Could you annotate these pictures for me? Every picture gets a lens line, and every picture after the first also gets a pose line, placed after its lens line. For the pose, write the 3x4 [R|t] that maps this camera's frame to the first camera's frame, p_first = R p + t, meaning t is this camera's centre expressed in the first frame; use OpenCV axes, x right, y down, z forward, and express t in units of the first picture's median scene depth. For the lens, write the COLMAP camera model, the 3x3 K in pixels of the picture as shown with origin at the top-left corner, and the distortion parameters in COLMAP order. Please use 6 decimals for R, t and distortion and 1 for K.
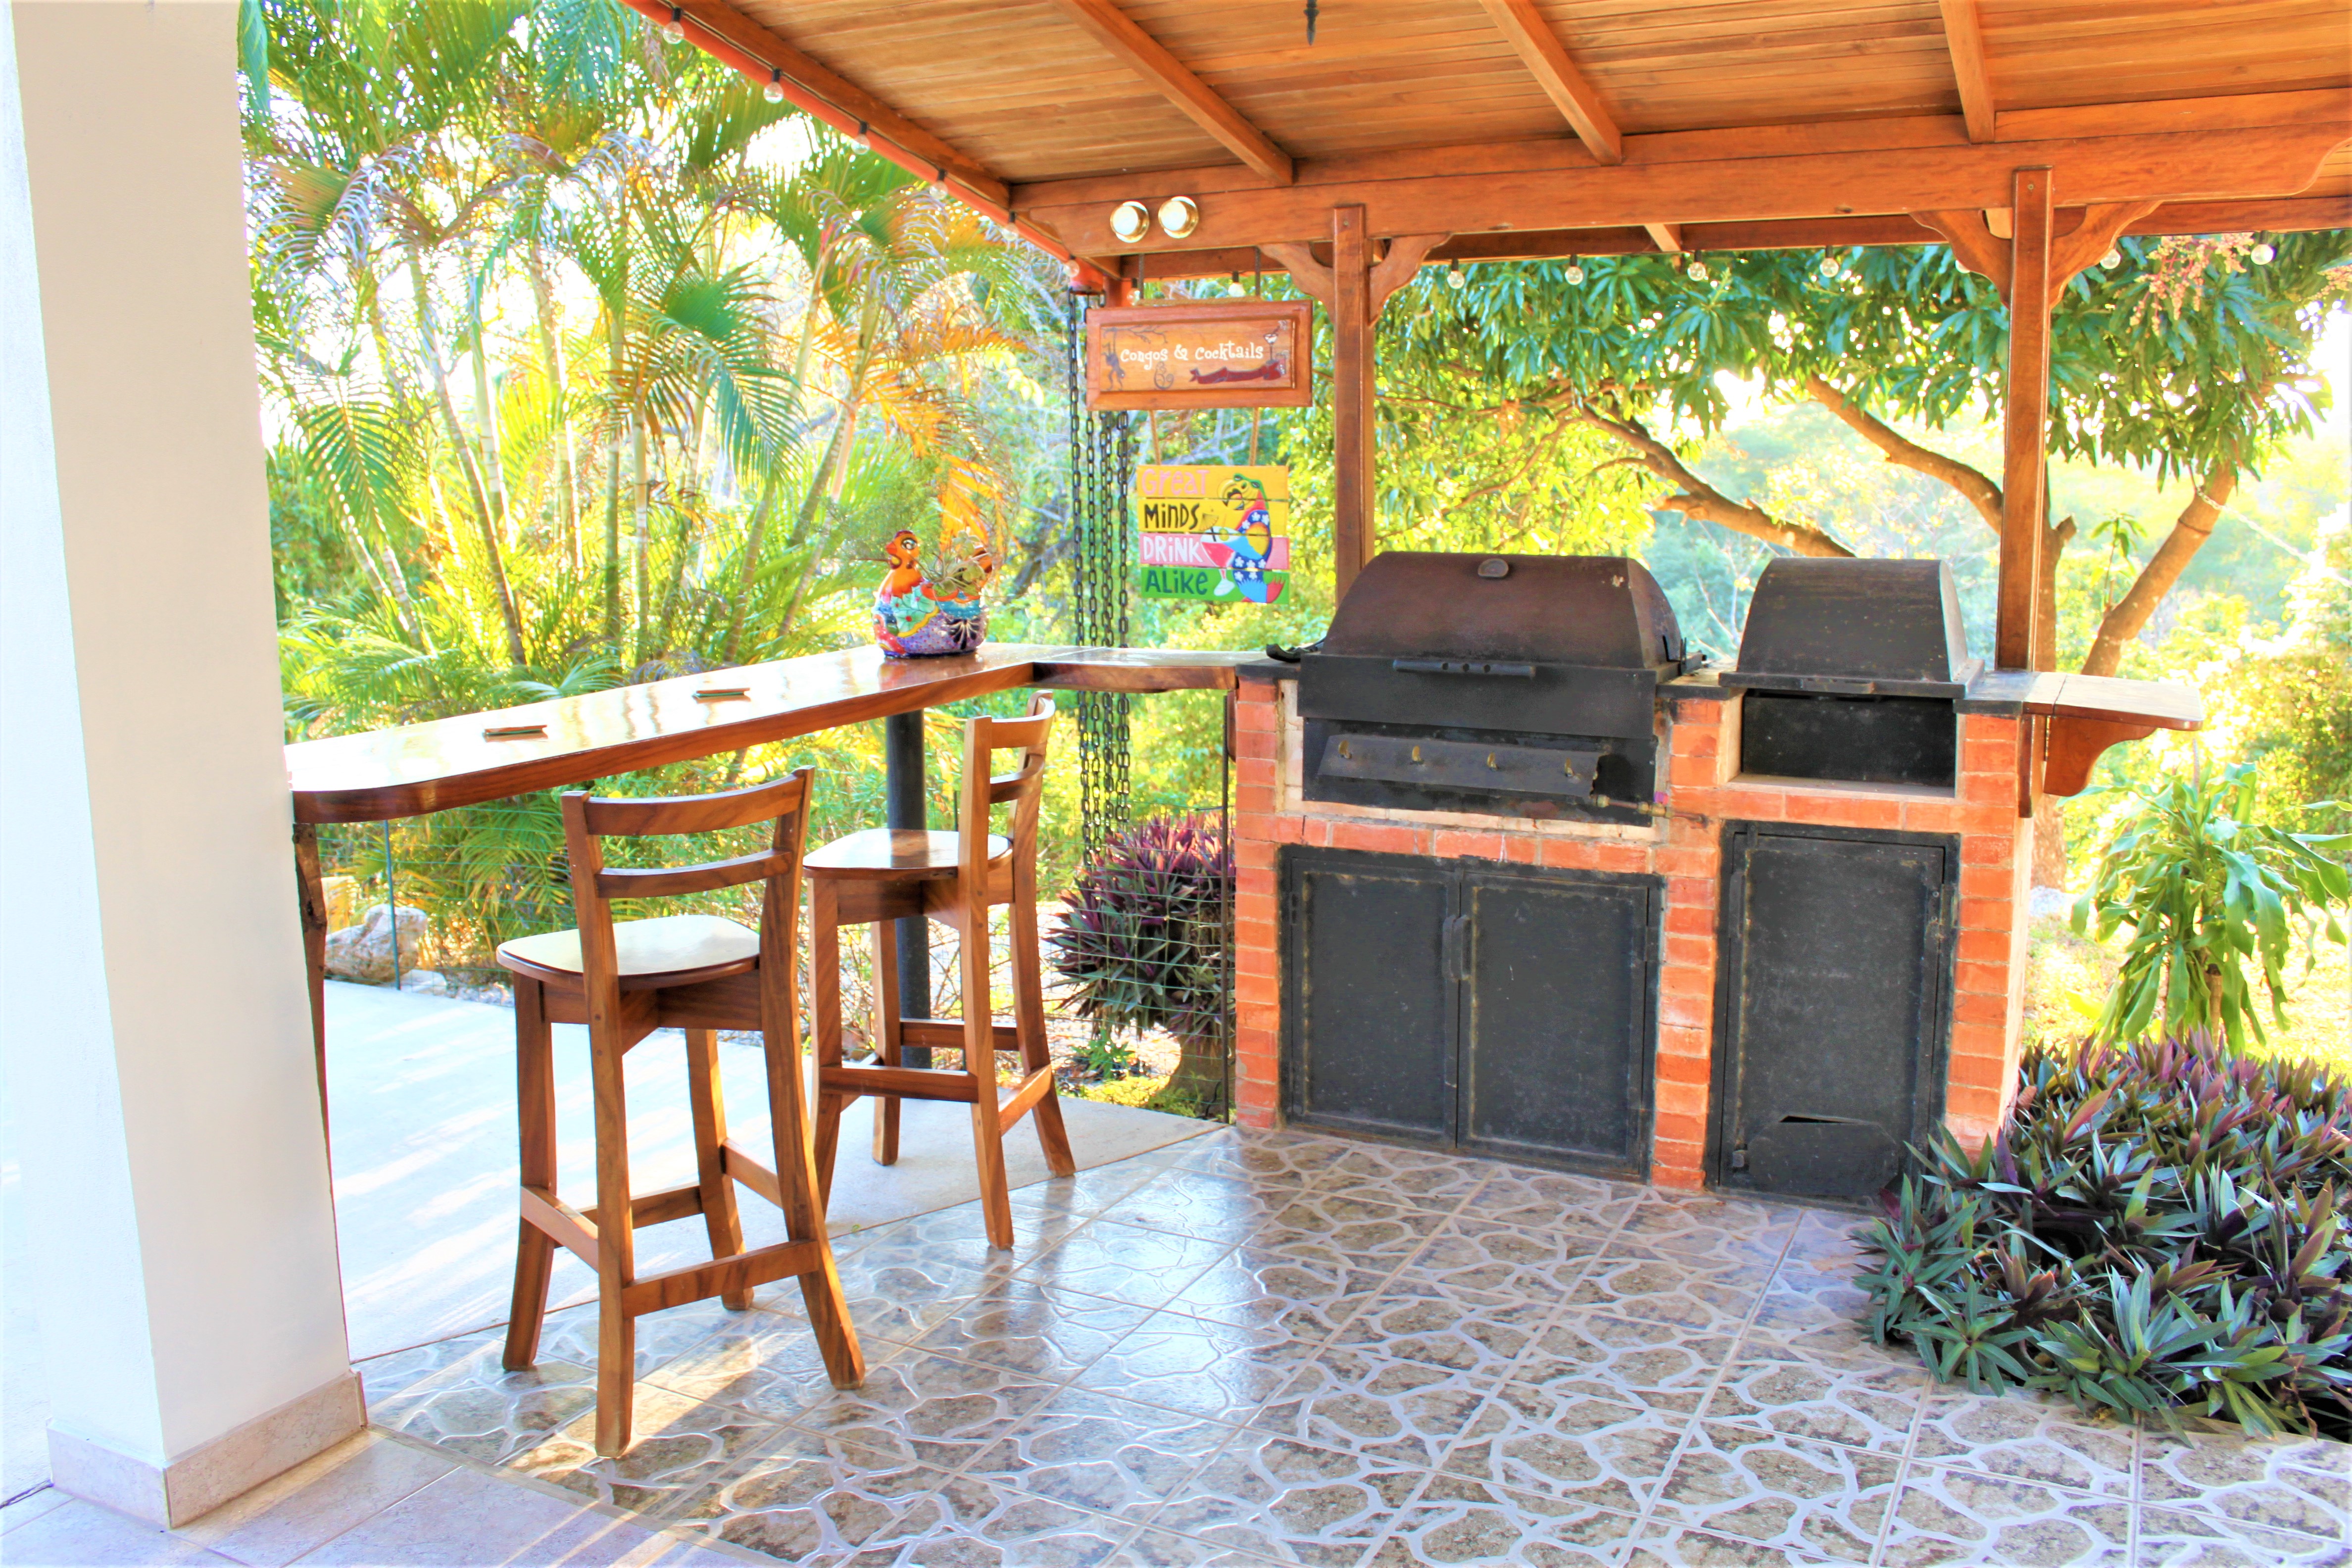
lens RADIAL K [[1958.8, 0, 1205.8], [0, 1958.8, 771.5], [0, 0, 1]] dist [-0.173539, 0.160158]
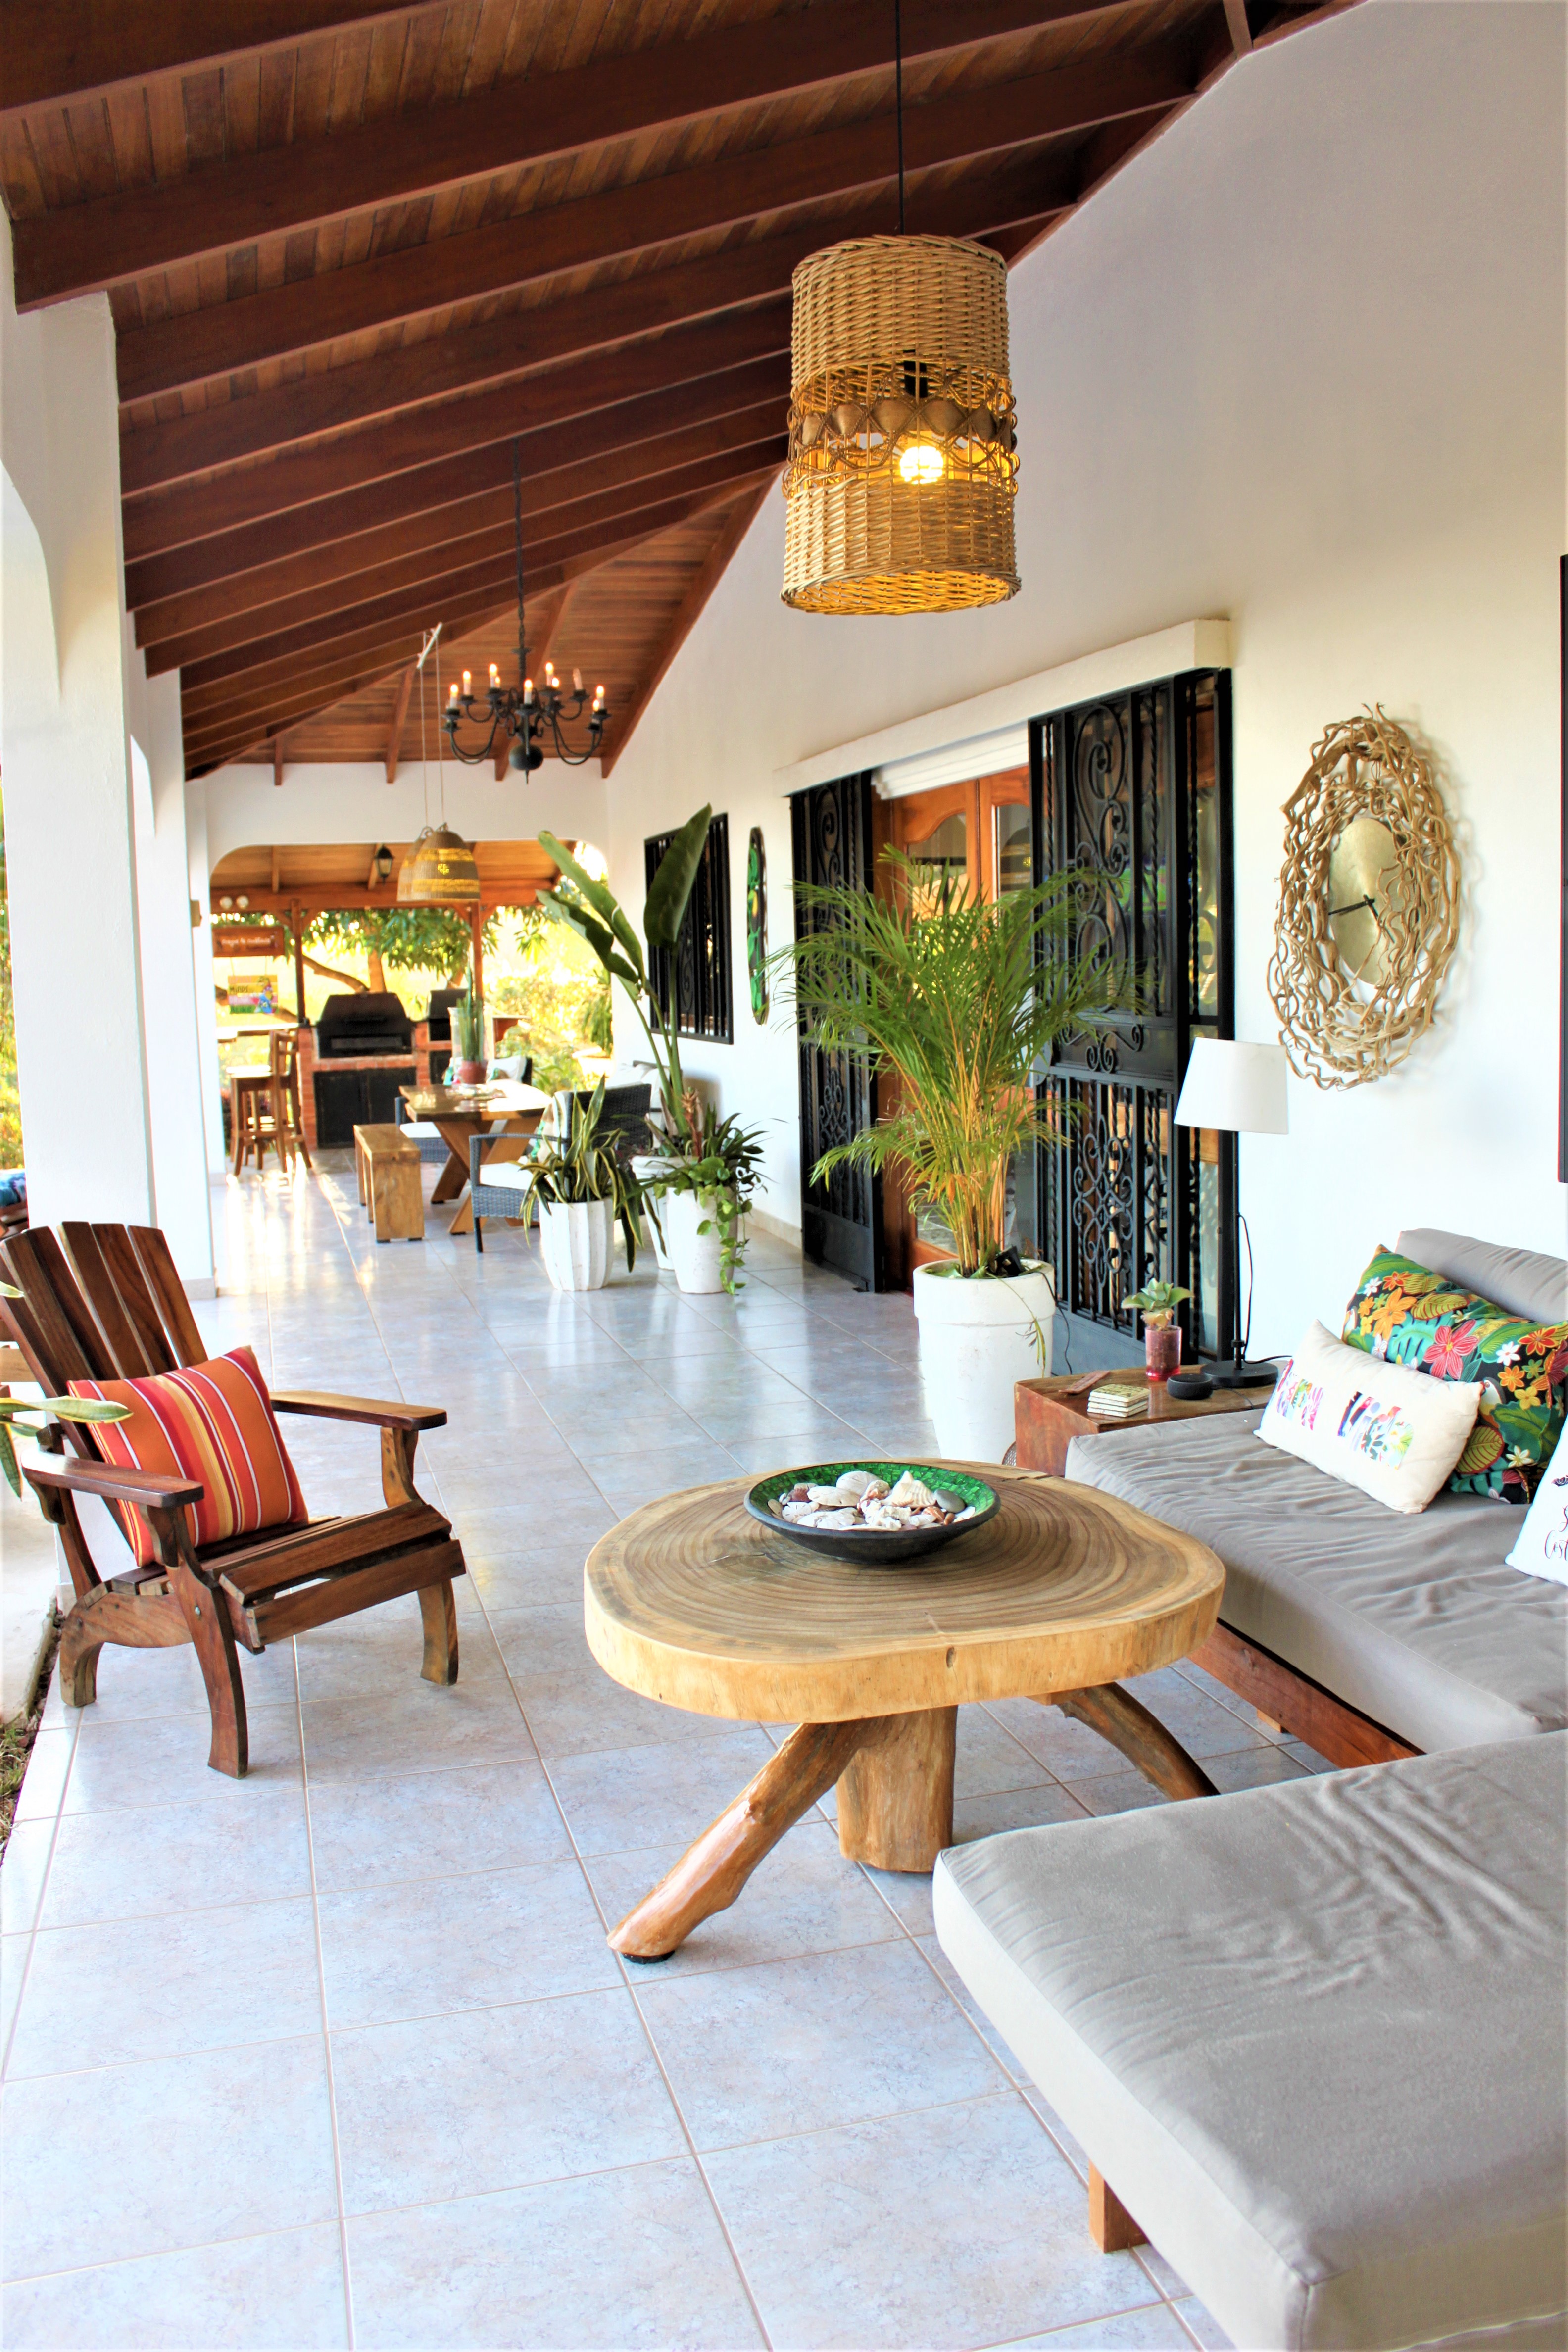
lens RADIAL K [[1958.8, 0, 784.0], [0, 1958.8, 1176.0], [0, 0, 1]] dist [-0.173539, 0.160158]
pose [[0.745642, -0.087984, 0.660513, -1.905929], [0.124195, 0.992225, -0.008031, 0.407659], [-0.654671, 0.088021, 0.750772, -2.567415]]
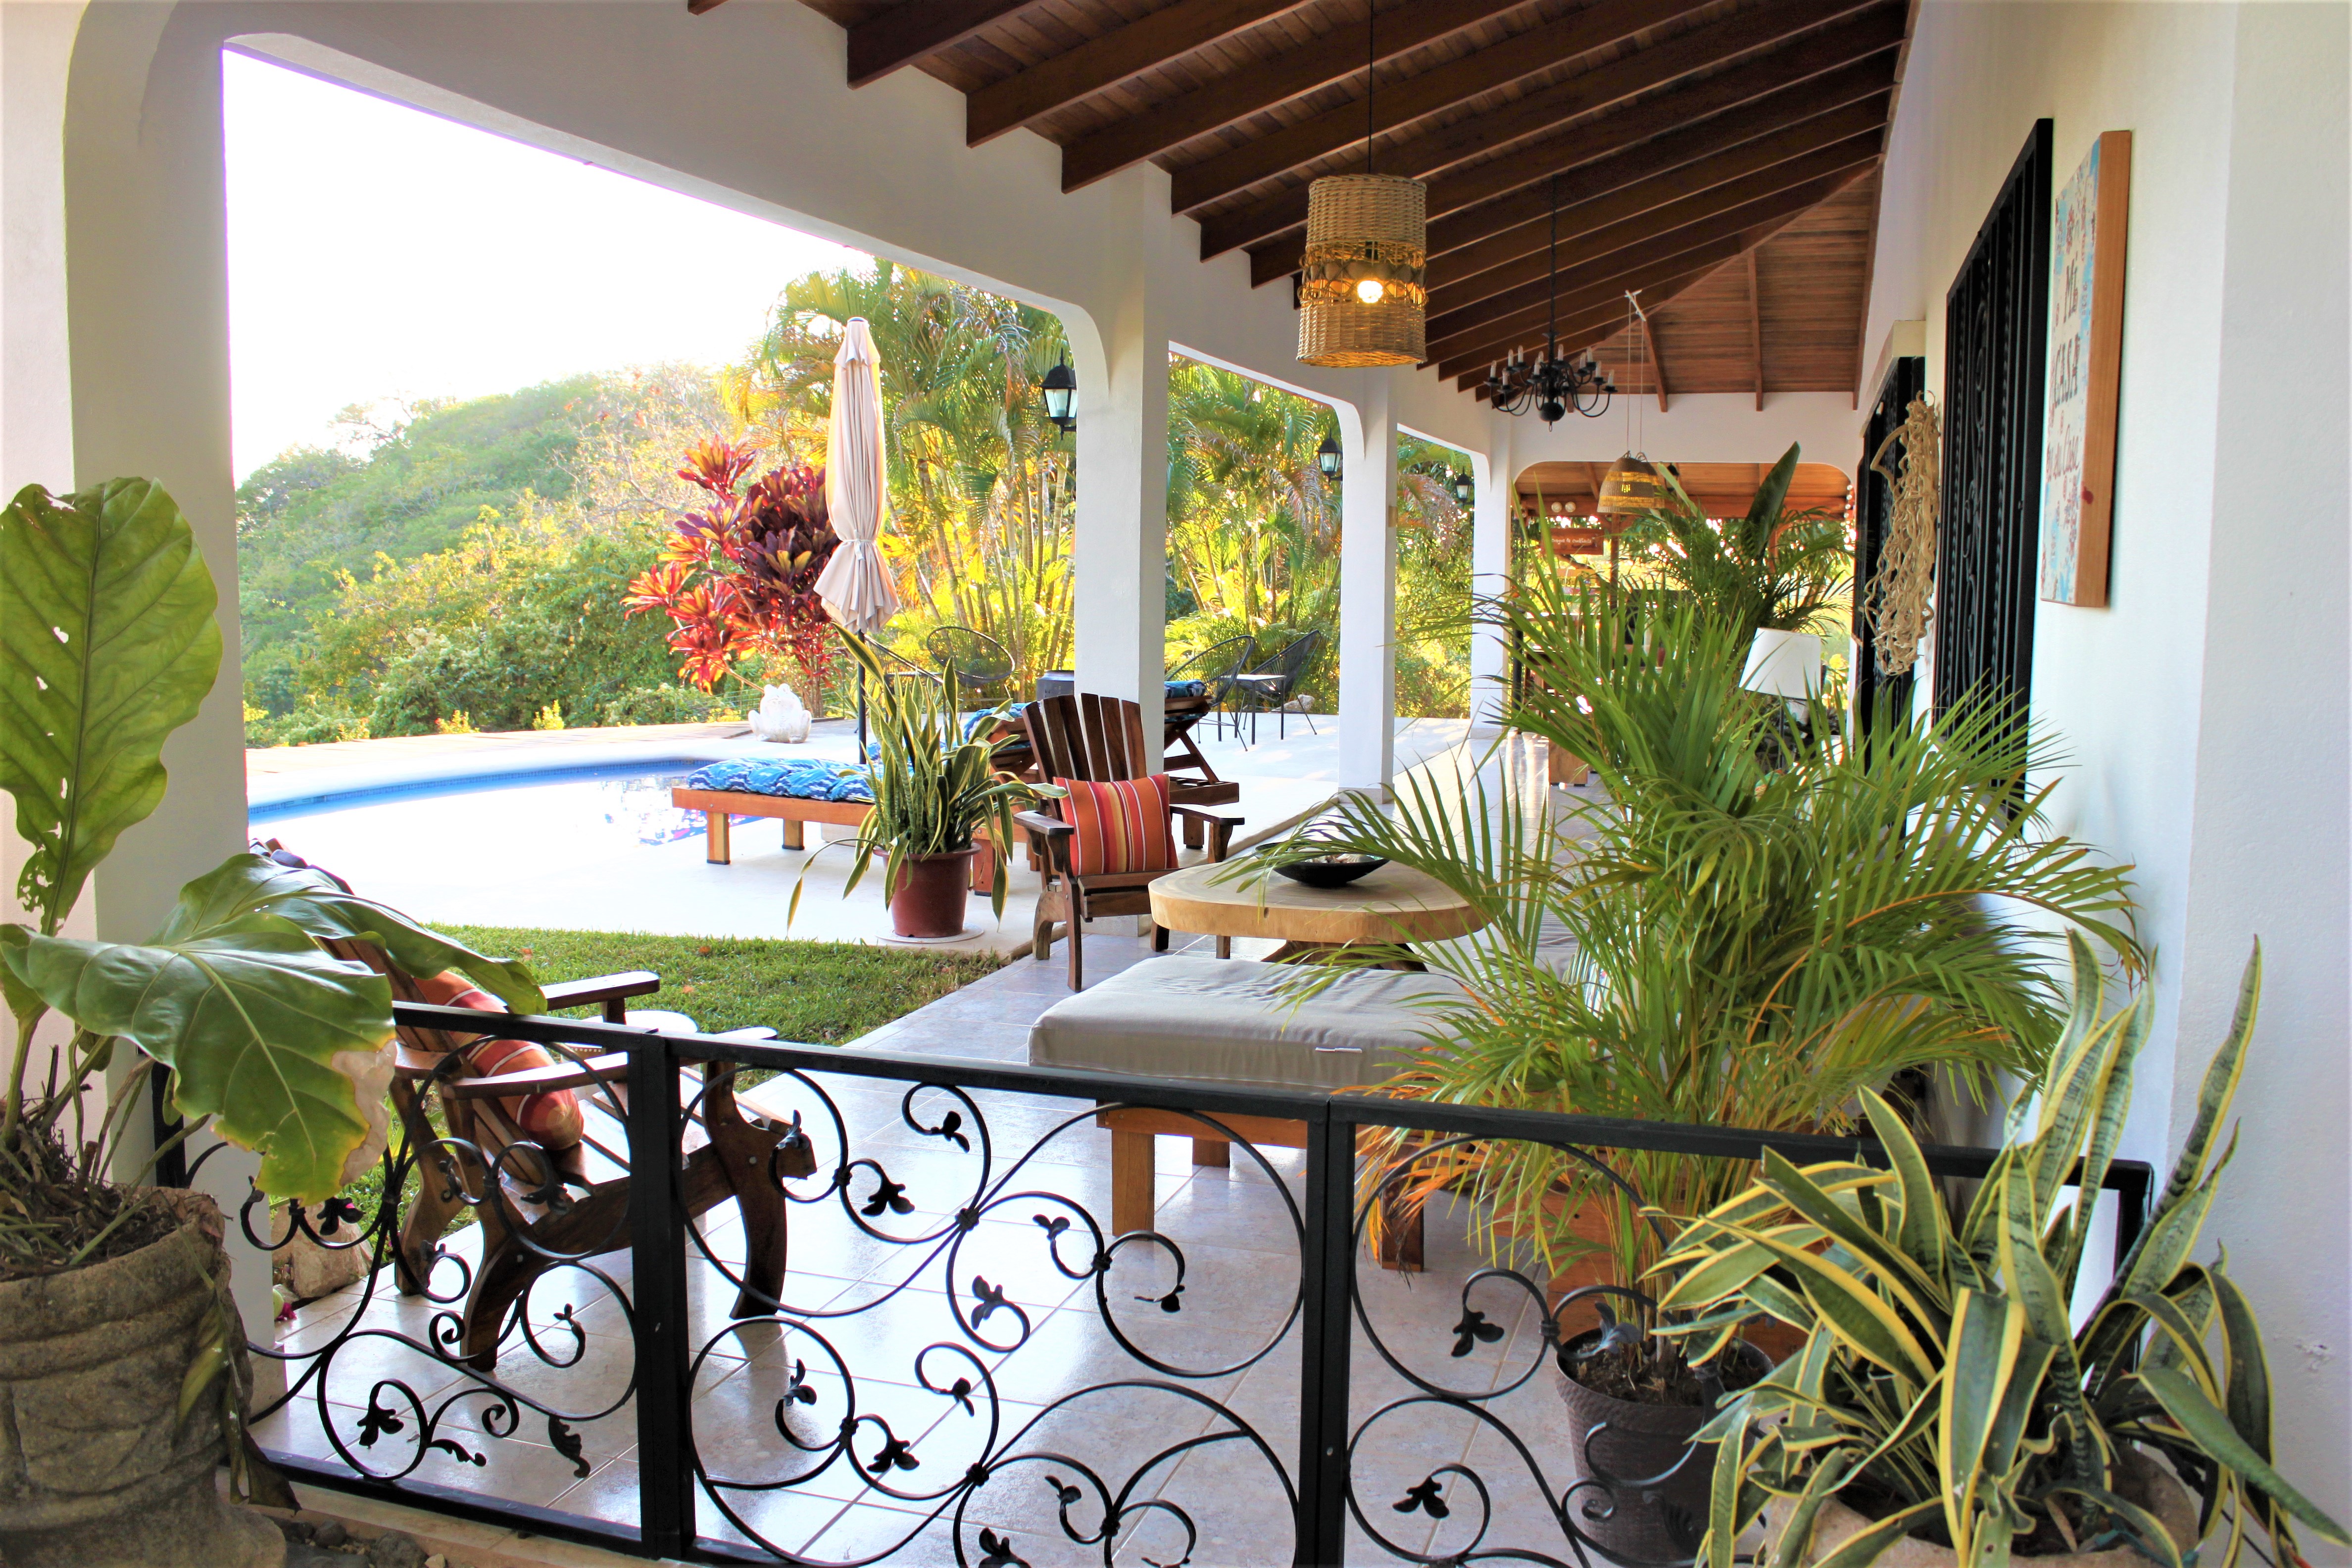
lens RADIAL K [[1958.8, 0, 1205.8], [0, 1958.8, 771.5], [0, 0, 1]] dist [-0.173539, 0.160158]
pose [[0.987188, 0.000636, 0.159560, -1.684245], [0.007226, 0.998788, -0.048687, 0.544815], [-0.159398, 0.049216, 0.985987, -3.402145]]
